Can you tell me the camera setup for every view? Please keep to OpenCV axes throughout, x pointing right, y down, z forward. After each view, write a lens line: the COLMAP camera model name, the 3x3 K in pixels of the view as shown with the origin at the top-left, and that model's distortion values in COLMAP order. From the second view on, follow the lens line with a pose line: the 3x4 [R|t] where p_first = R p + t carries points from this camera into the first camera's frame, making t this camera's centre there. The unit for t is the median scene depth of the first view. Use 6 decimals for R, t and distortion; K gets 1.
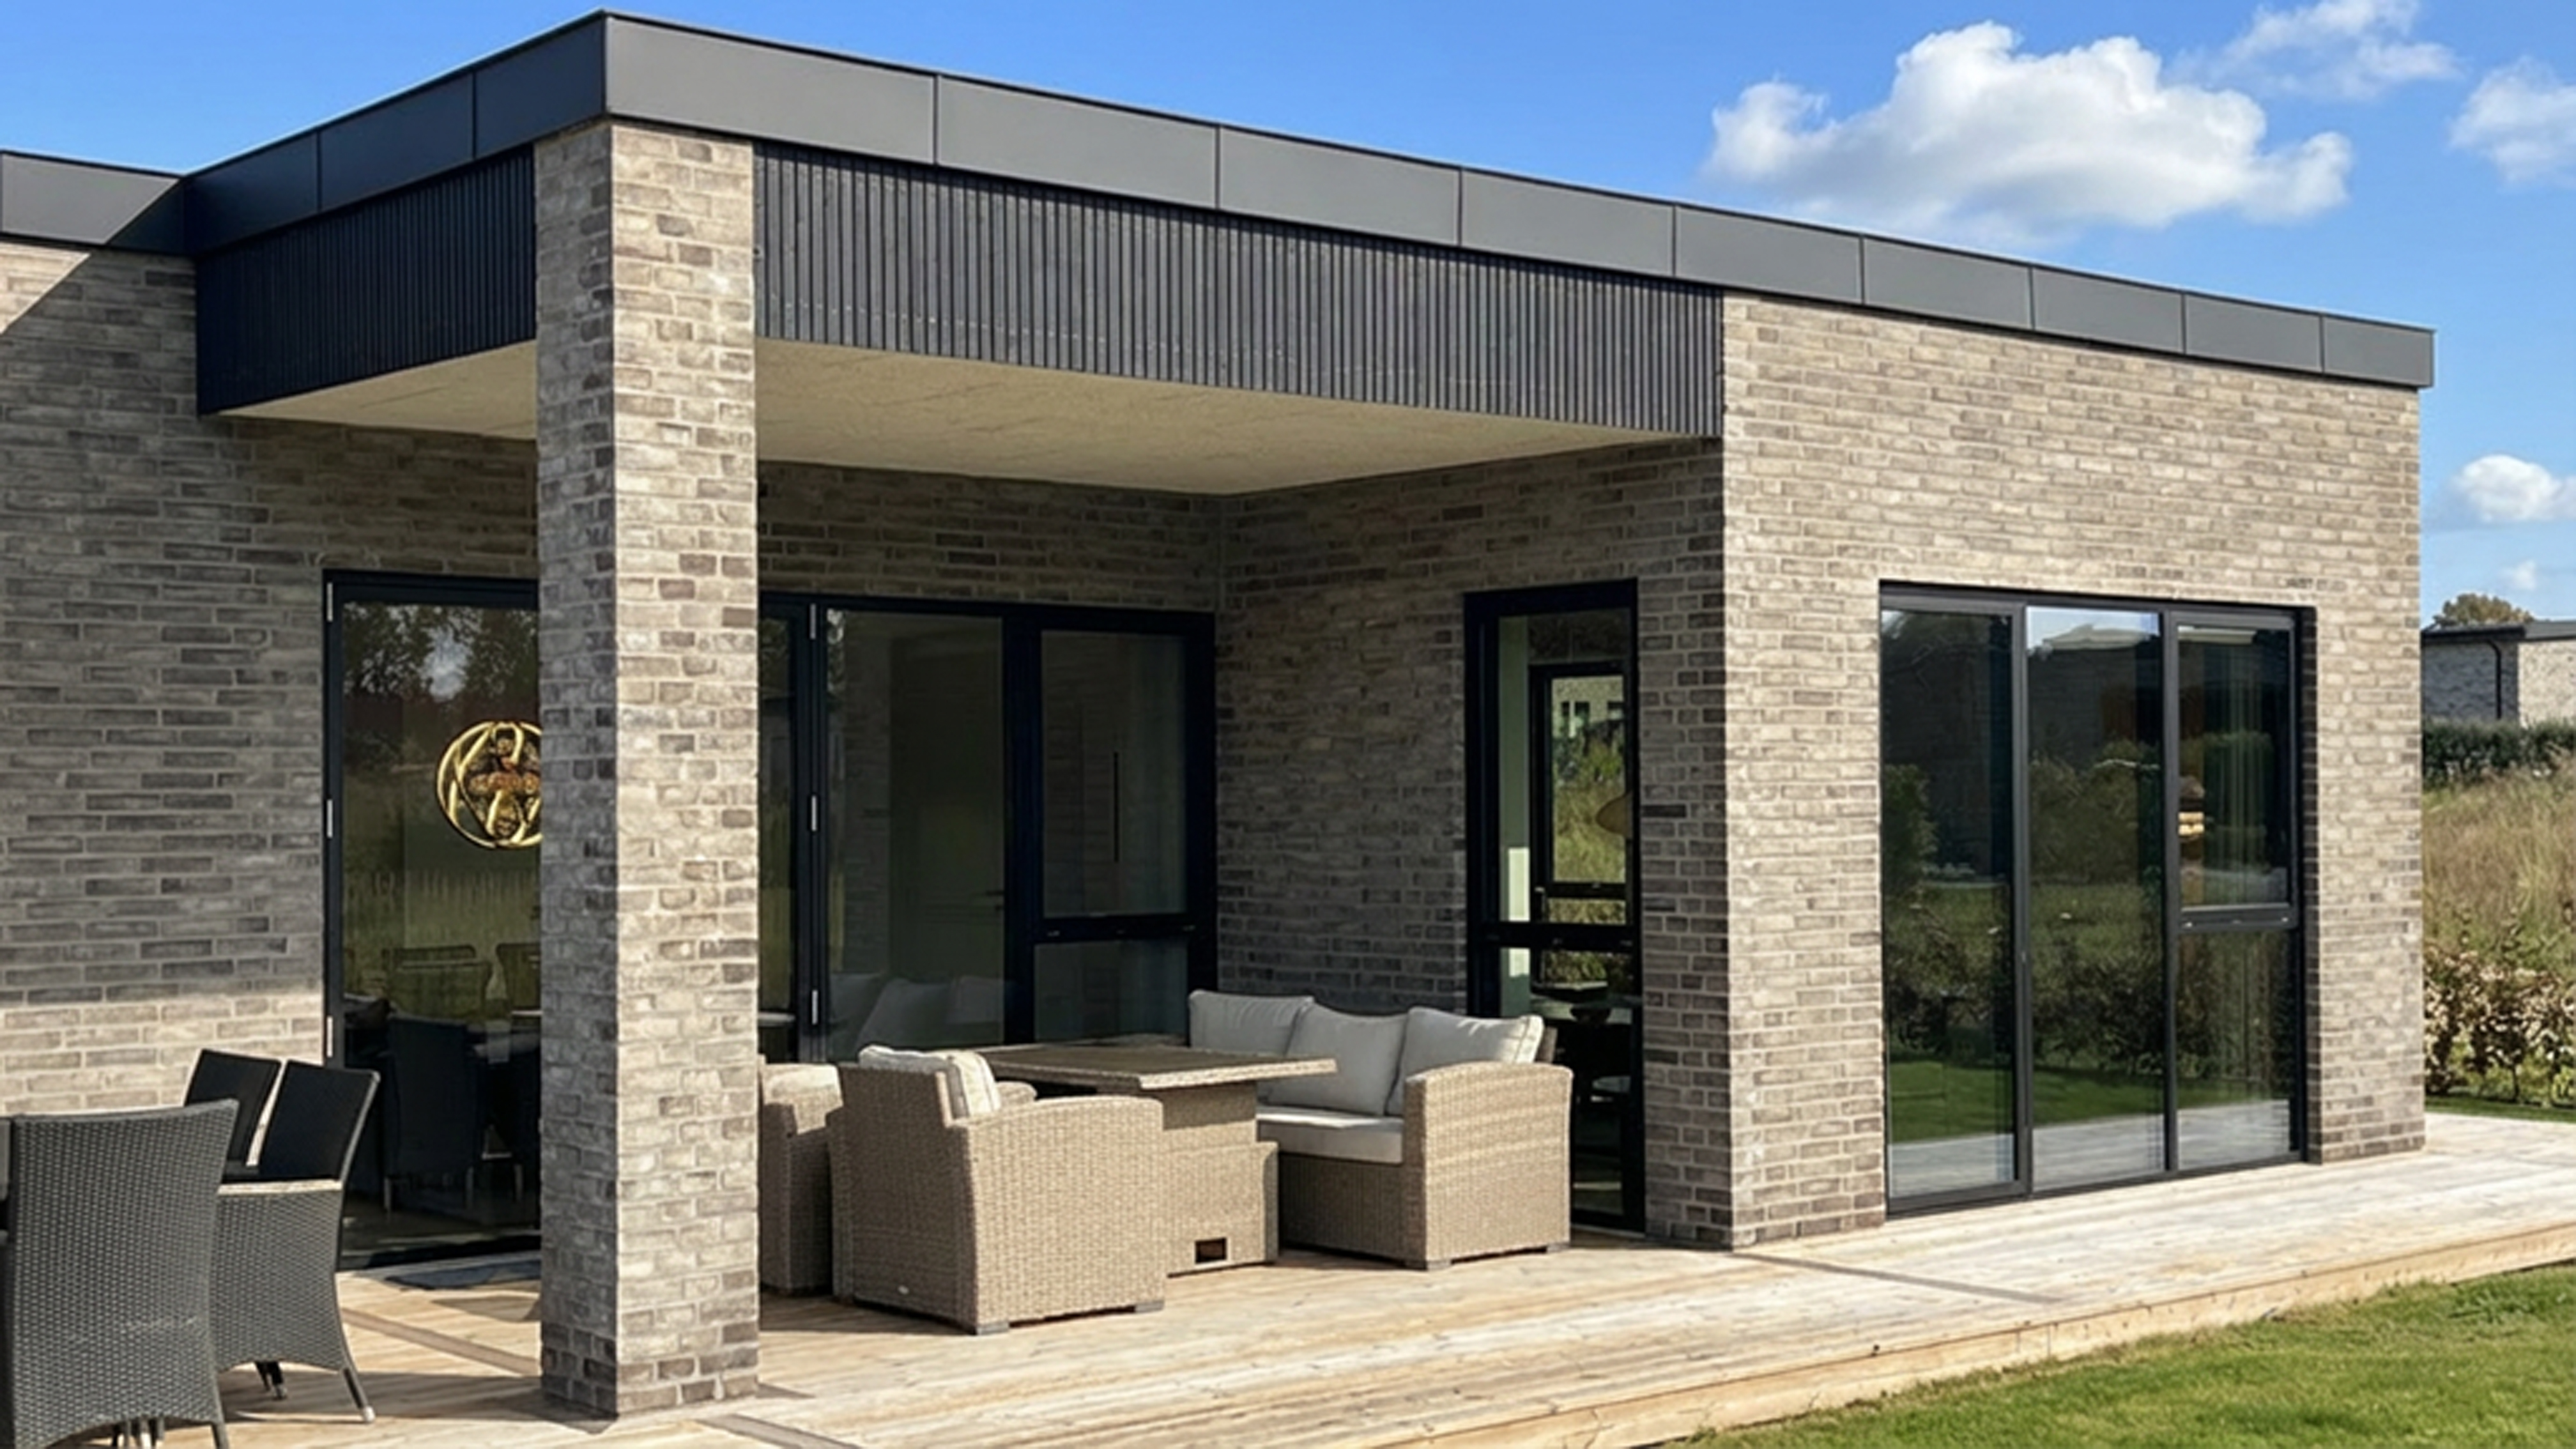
lens RADIAL K [[3134.7, 0, 1288.0], [0, 3134.7, 724.5], [0, 0, 1]] dist [0.224116, -0.885499]
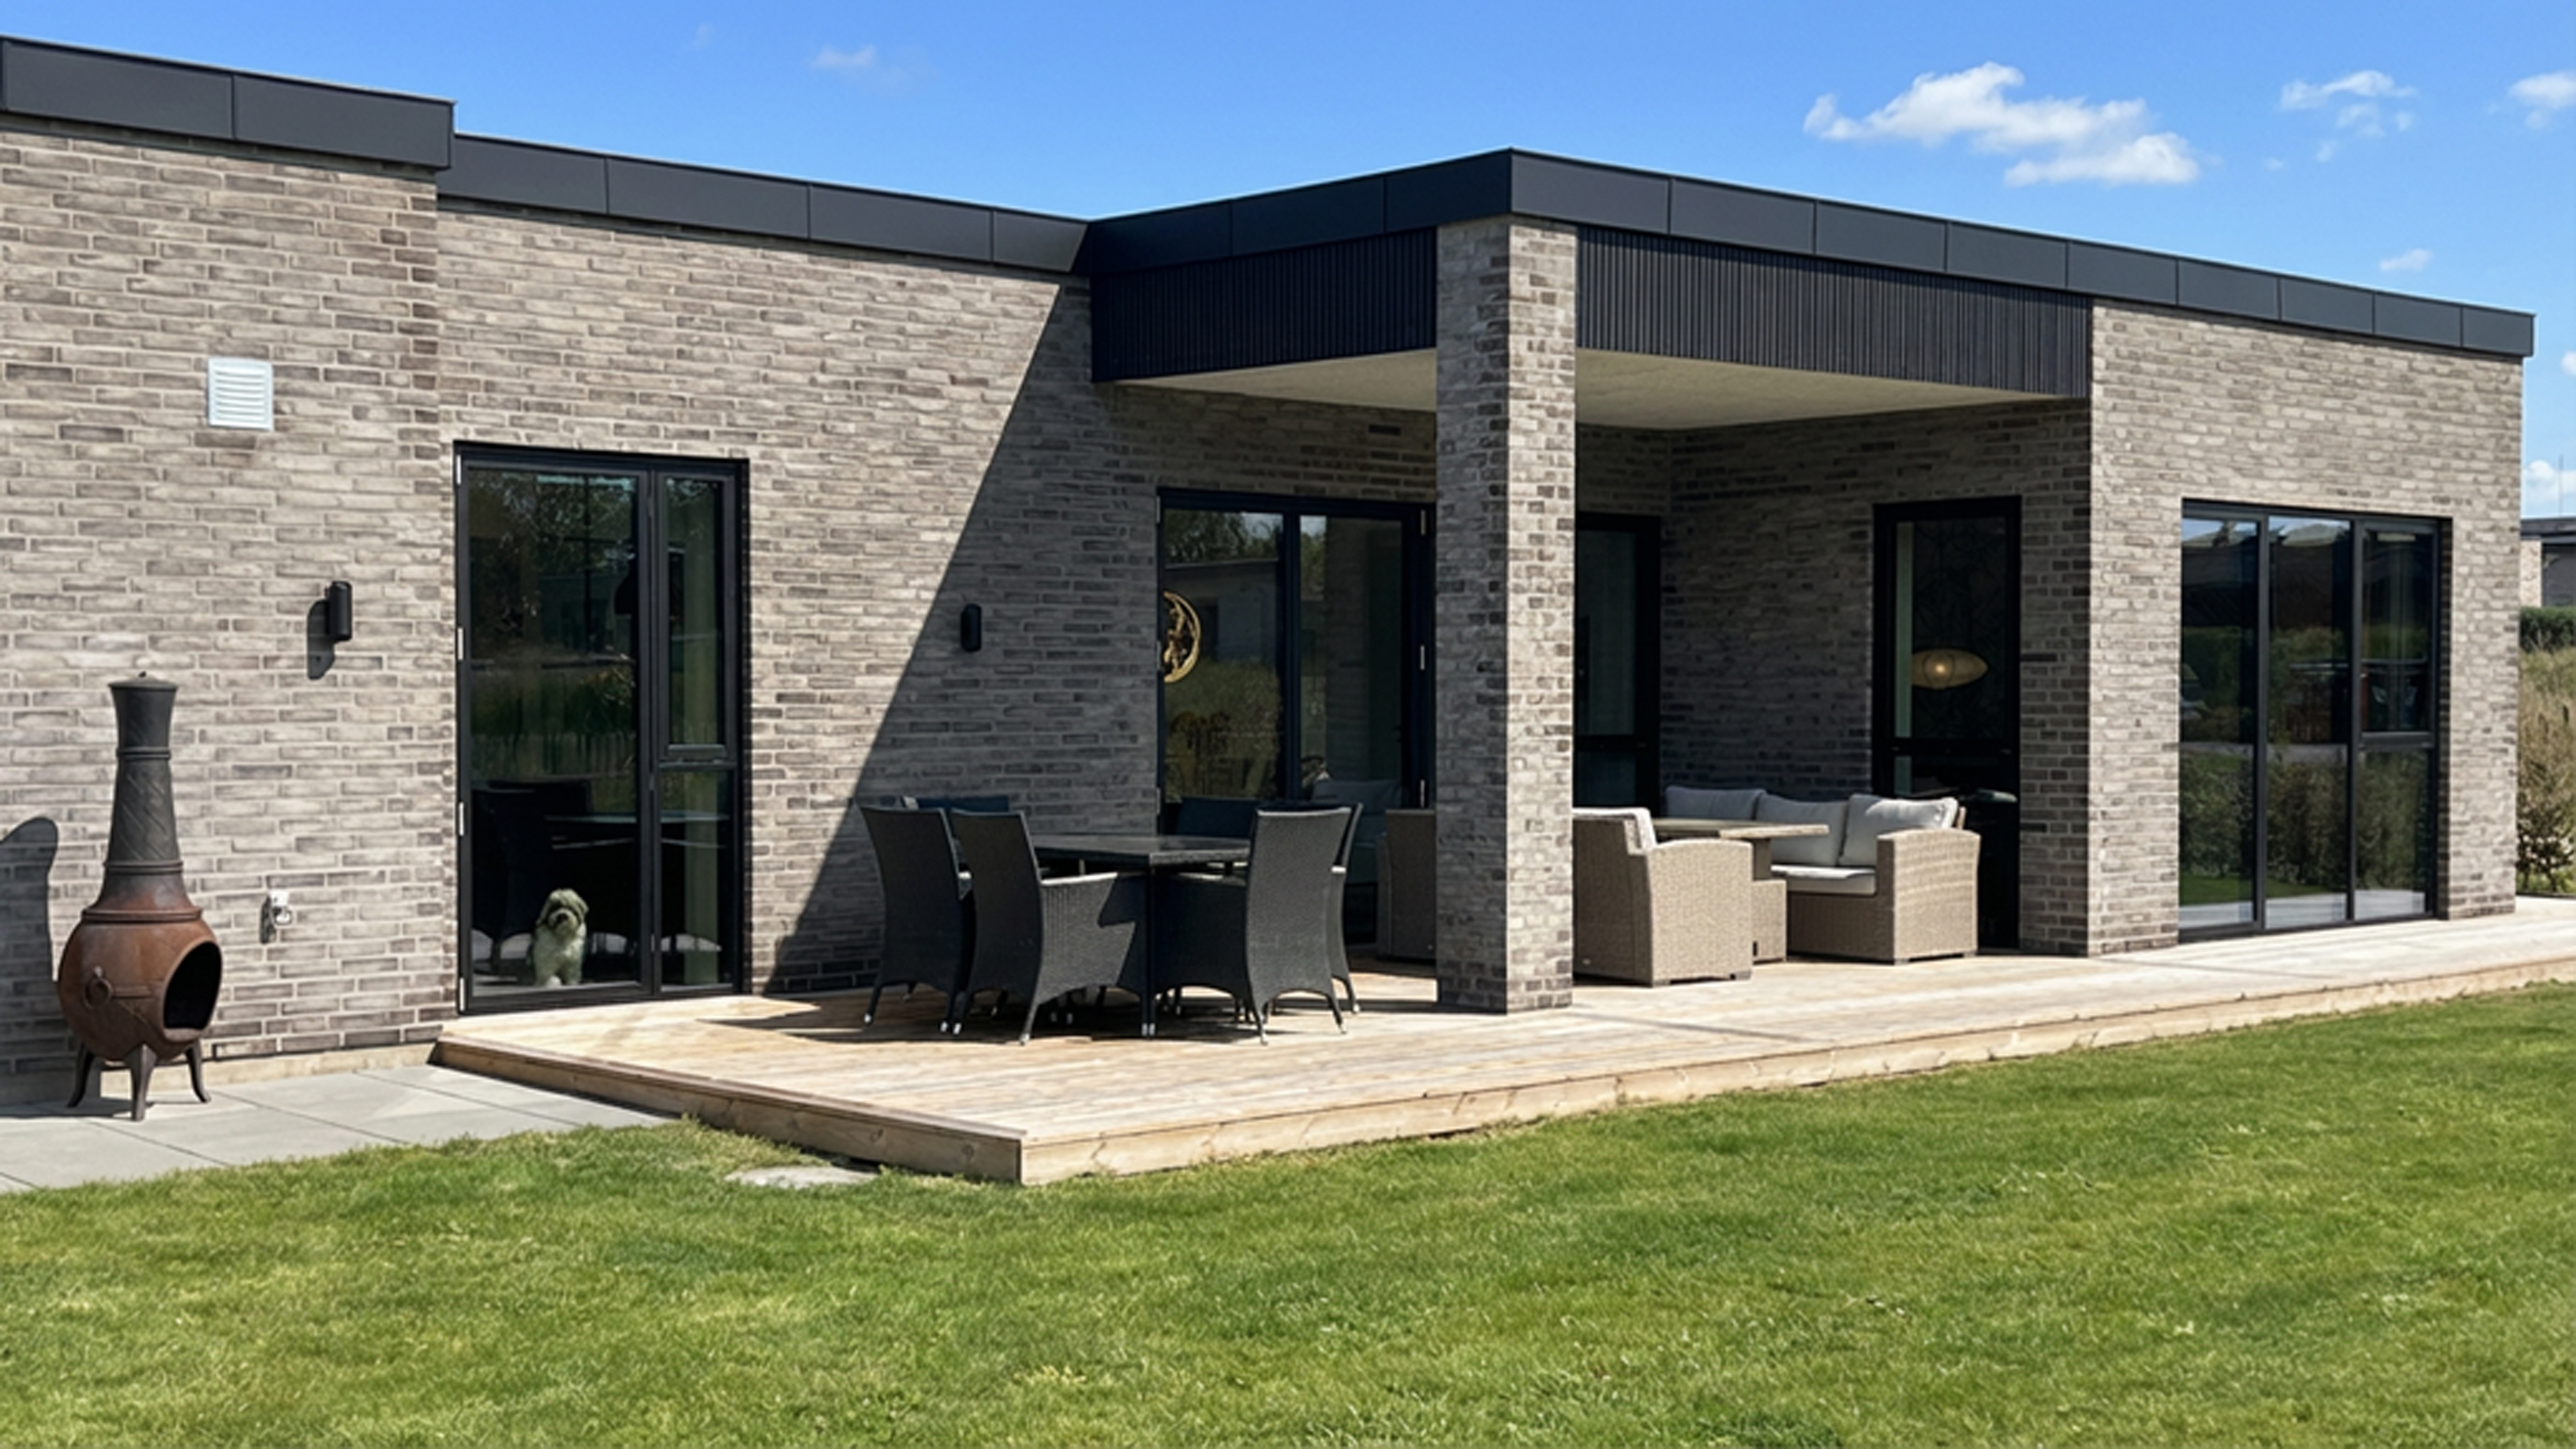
lens RADIAL K [[3134.7, 0, 1288.0], [0, 3134.7, 724.5], [0, 0, 1]] dist [0.224116, -0.885499]
pose [[0.999515, 0.006592, 0.030434, -0.273249], [-0.007691, 0.999317, 0.036145, 0.008319], [-0.030175, -0.036362, 0.998883, -0.447413]]
